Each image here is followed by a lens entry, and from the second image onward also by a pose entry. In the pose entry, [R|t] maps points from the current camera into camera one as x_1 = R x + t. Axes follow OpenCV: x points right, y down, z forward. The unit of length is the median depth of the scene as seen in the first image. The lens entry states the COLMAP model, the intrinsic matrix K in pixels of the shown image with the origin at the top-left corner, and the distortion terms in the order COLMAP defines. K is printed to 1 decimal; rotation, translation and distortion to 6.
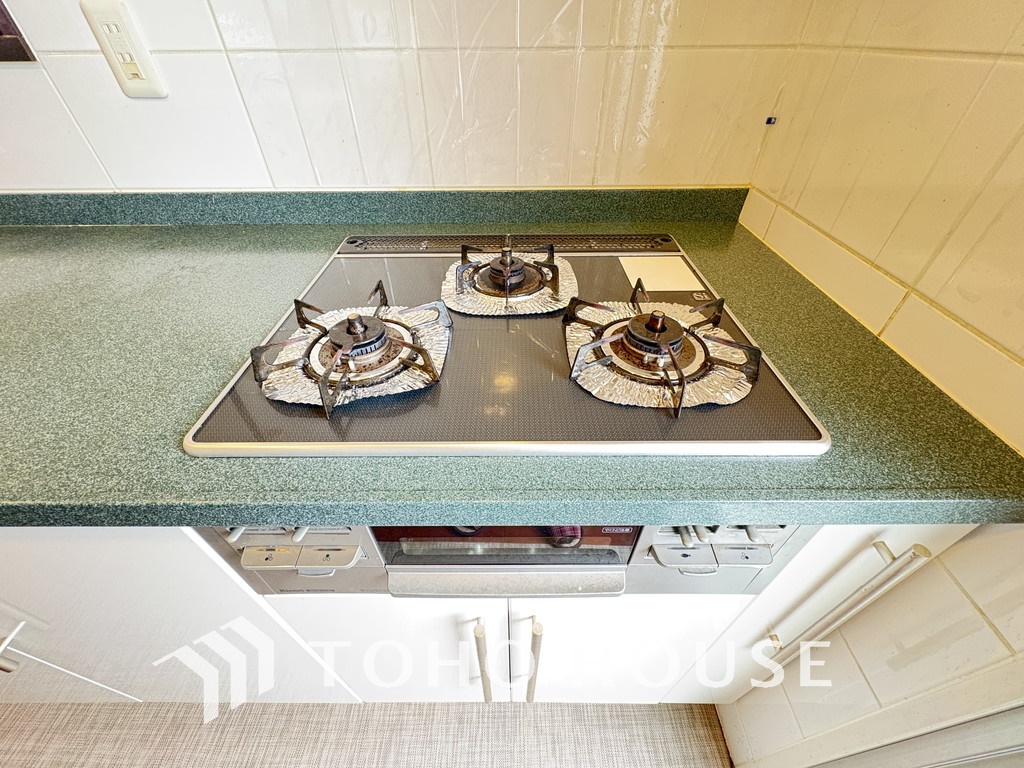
lens RADIAL K [[406.7, 0, 511.7], [0, 406.7, 383.7], [0, 0, 1]] dist [0.000417, 0.000283]
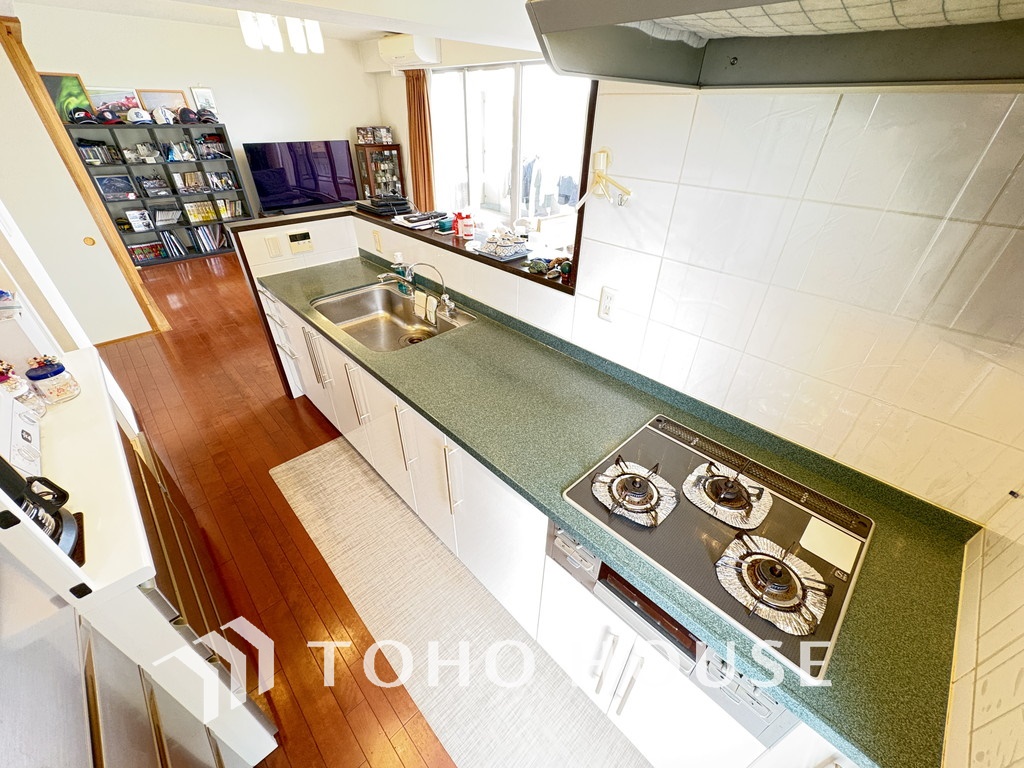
lens RADIAL K [[406.7, 0, 510.9], [0, 406.7, 384.1], [0, 0, 1]] dist [0.000417, 0.000283]
pose [[0.695171, 0.412017, -0.589049, 0.234457], [-0.482316, 0.874952, 0.042787, -0.363377], [0.533018, 0.254364, 0.806964, -1.306751]]
